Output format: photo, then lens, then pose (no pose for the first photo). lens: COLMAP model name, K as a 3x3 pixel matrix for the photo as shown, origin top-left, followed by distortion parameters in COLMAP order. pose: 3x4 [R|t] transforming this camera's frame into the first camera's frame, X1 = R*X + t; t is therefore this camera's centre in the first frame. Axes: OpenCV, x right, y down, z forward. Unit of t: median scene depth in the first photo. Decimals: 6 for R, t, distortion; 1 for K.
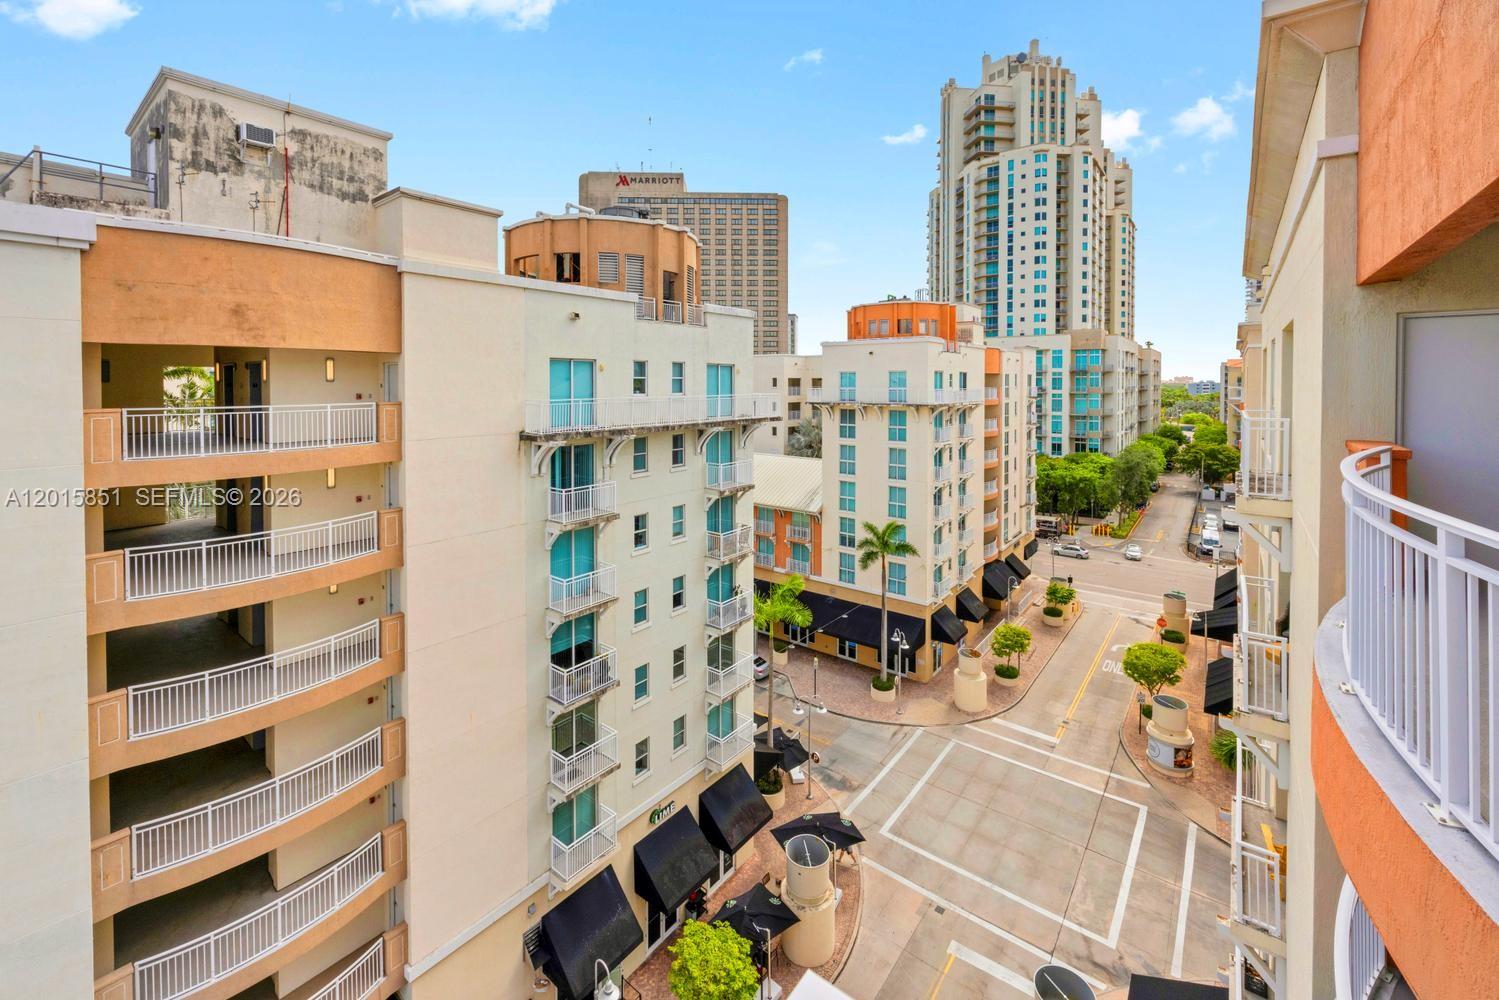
lens RADIAL K [[619.6, 0, 748.2], [0, 619.6, 395.5], [0, 0, 1]] dist [-0.001001, -0.000031]
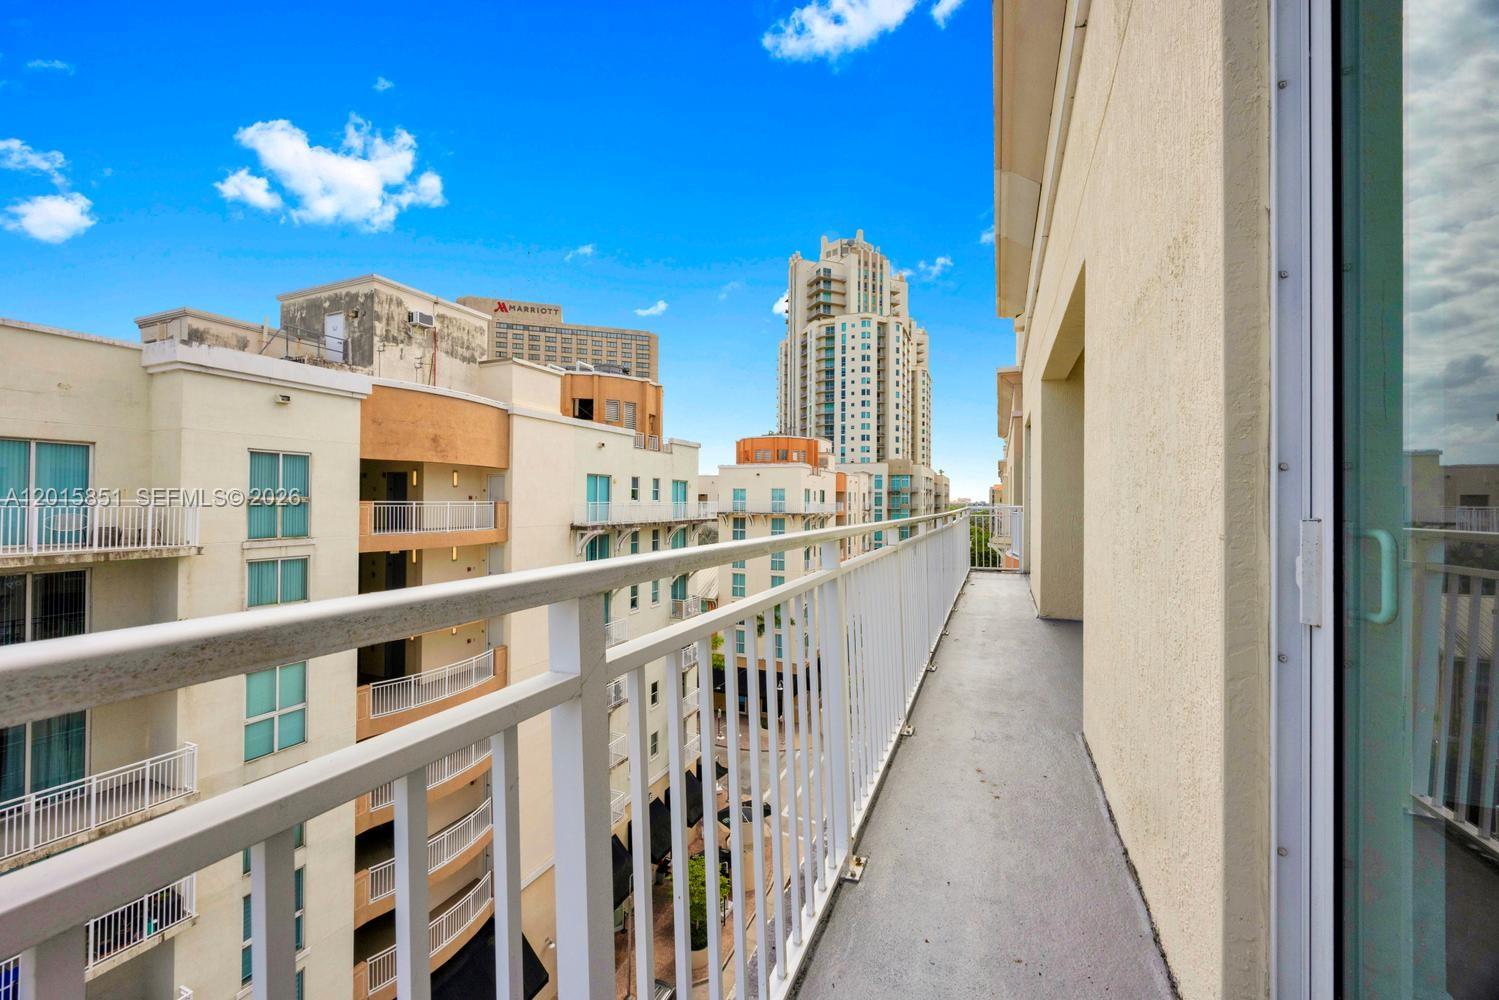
lens RADIAL K [[565.4, 0, 749.3], [0, 565.4, 497.8], [0, 0, 1]] dist [-0.002690, -0.000118]
pose [[0.969067, 0.010109, 0.246591, -0.103133], [-0.003904, 0.999664, -0.025640, 0.010545], [-0.246768, 0.023884, 0.968780, -0.137793]]
